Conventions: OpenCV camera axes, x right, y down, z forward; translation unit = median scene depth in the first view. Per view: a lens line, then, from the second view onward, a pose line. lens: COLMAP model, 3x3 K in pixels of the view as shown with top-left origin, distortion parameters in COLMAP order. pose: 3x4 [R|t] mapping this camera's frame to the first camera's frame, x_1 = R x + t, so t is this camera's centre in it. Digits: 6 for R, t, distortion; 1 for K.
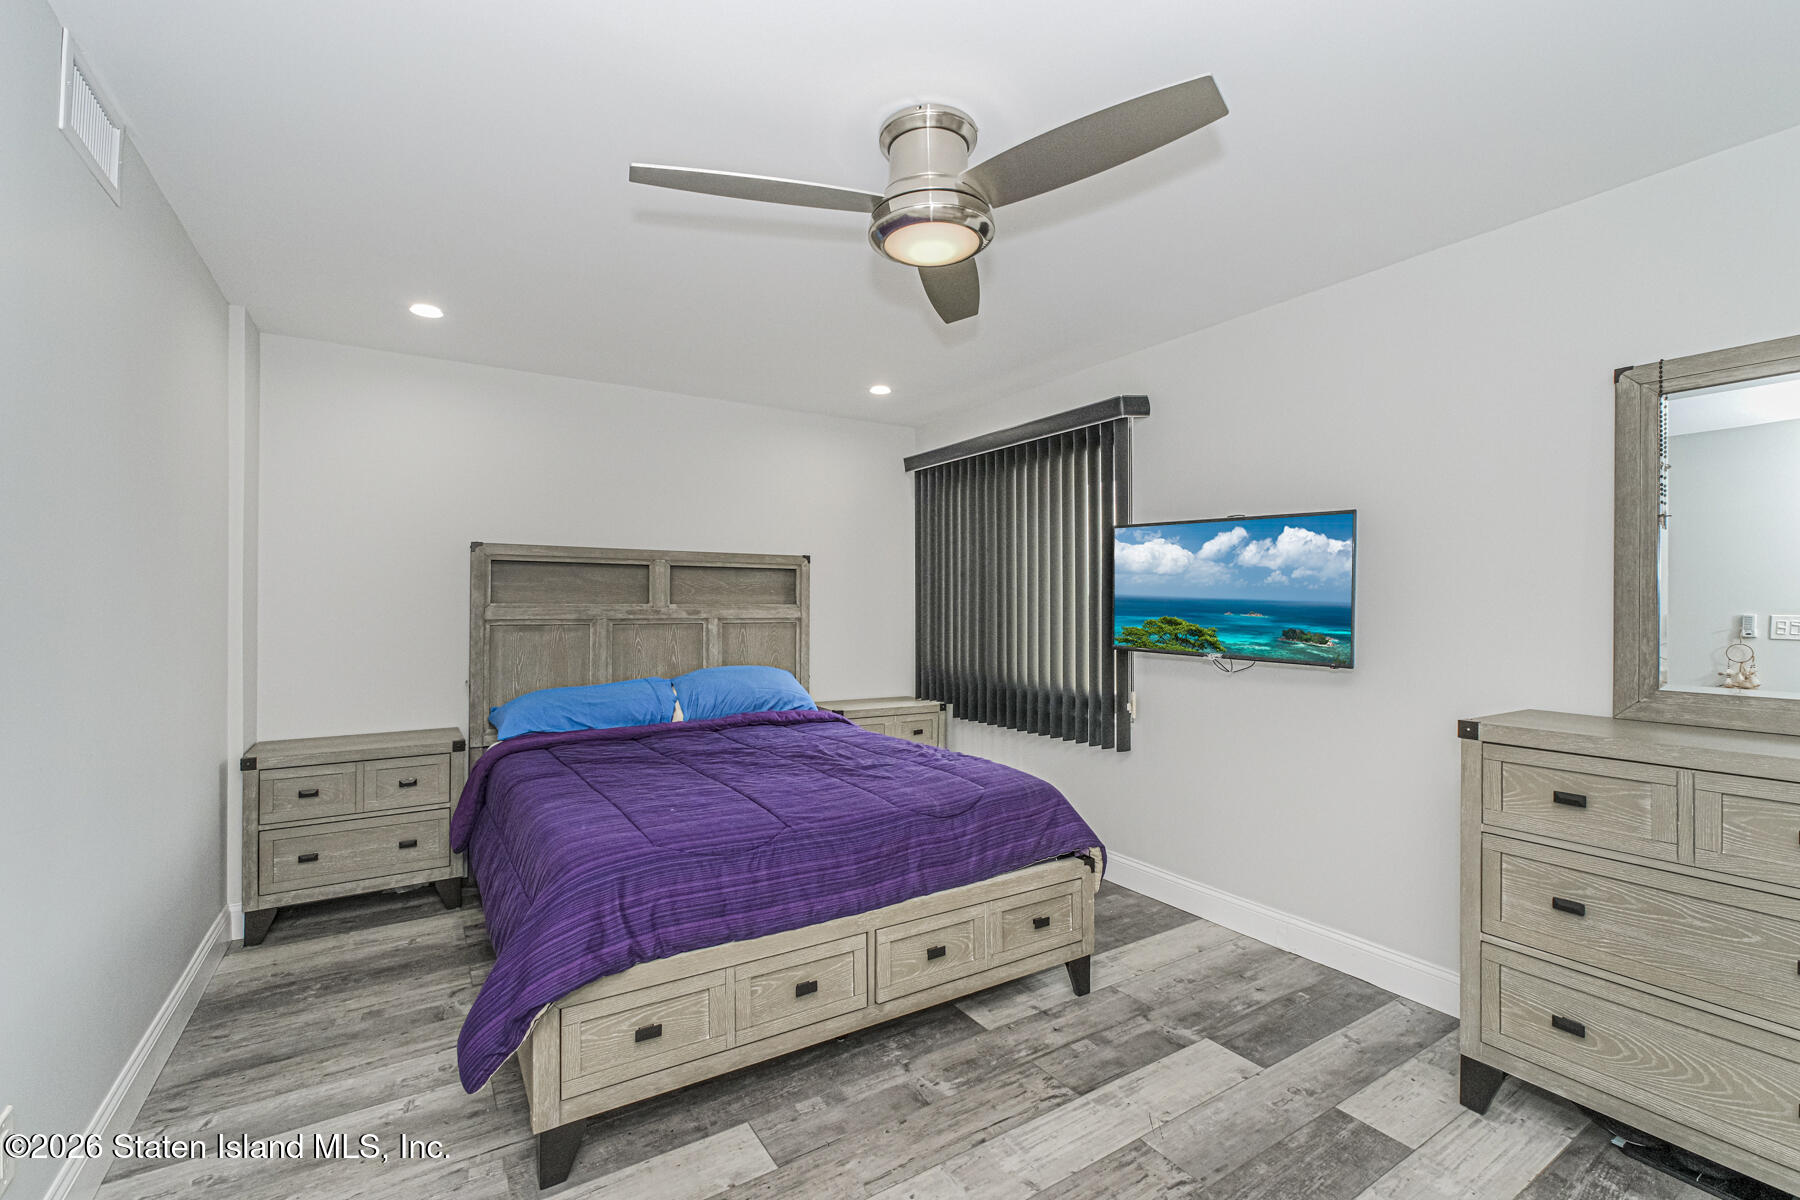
lens RADIAL K [[780.9, 0, 920.9], [0, 780.9, 588.4], [0, 0, 1]] dist [0.003555, -0.000216]
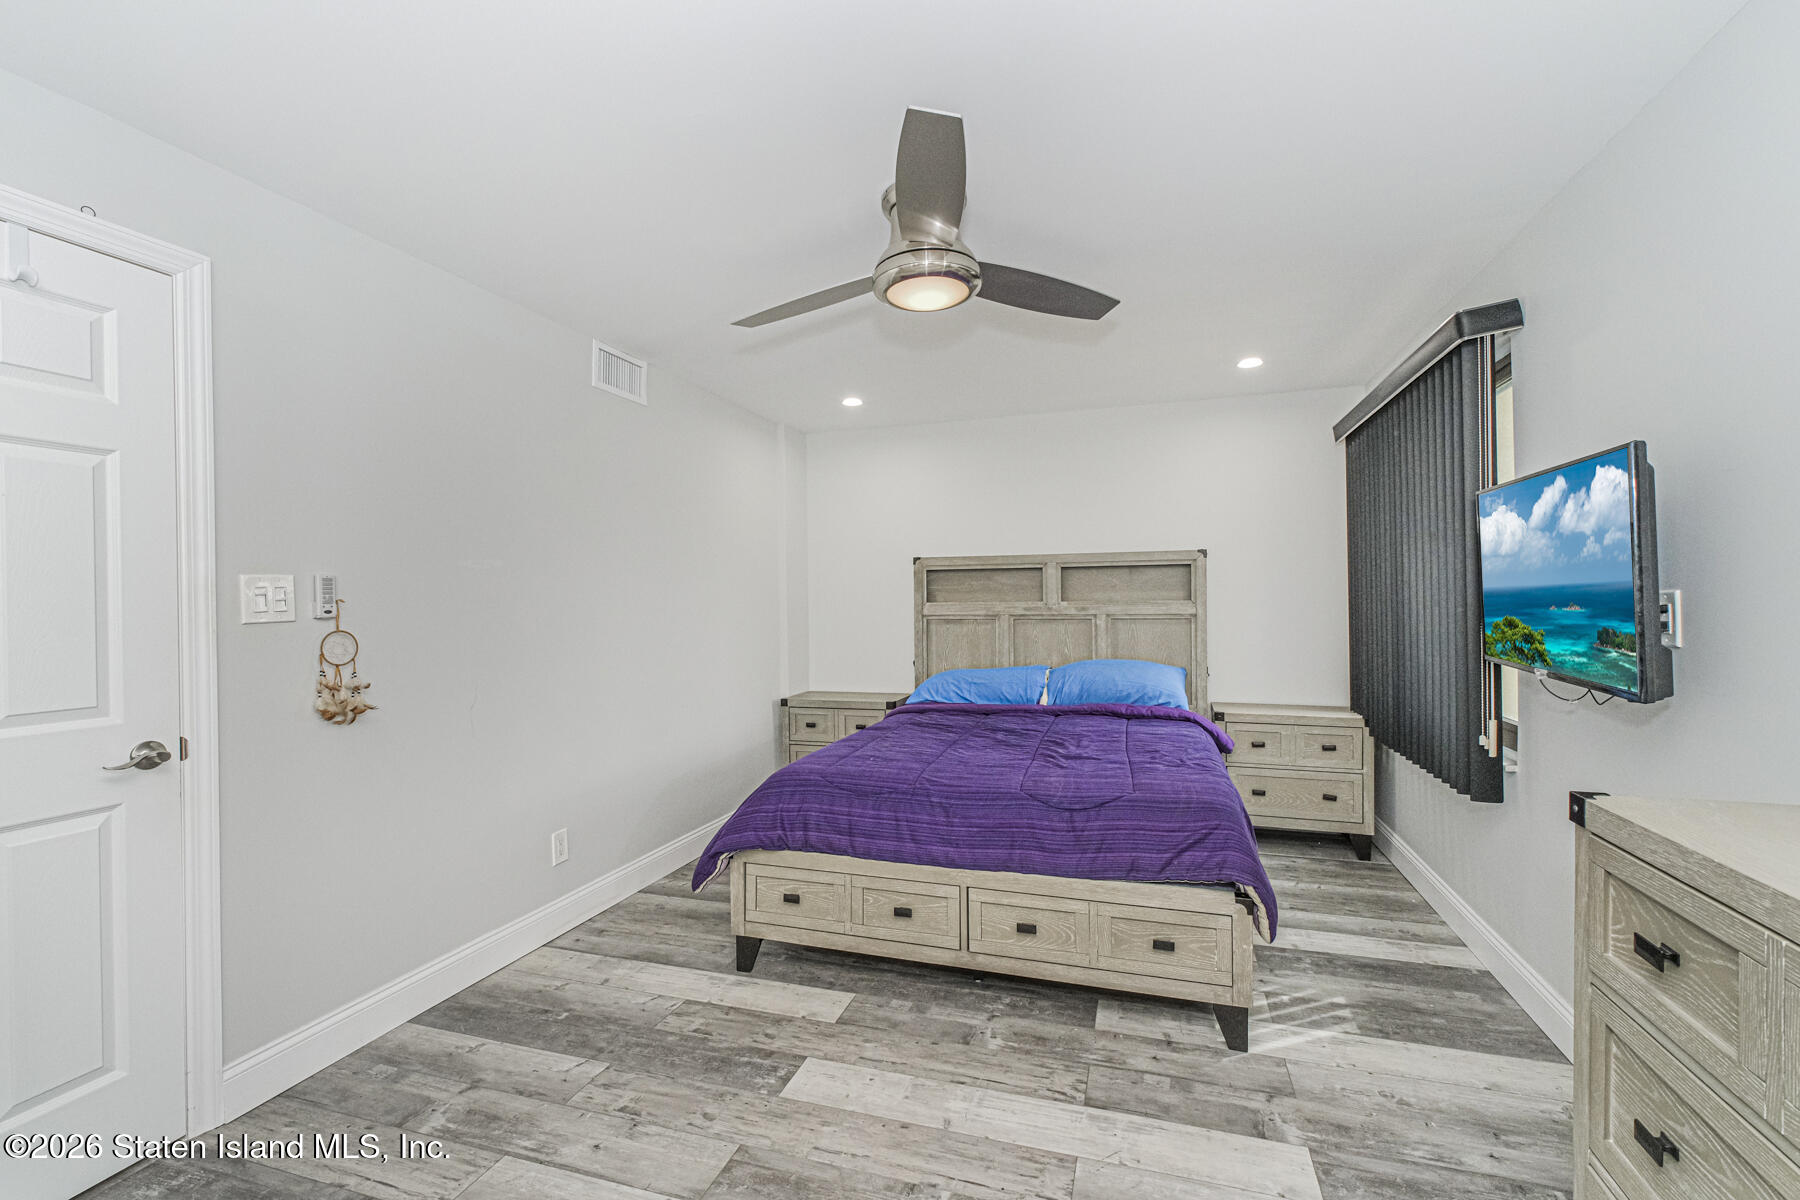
lens RADIAL K [[785.0, 0, 897.7], [0, 785.0, 605.1], [0, 0, 1]] dist [-0.001440, -0.000230]
pose [[0.628012, -0.008782, -0.778154, 0.557232], [0.028185, 0.999537, 0.011466, 0.007954], [0.777693, -0.029133, 0.627969, 0.155269]]
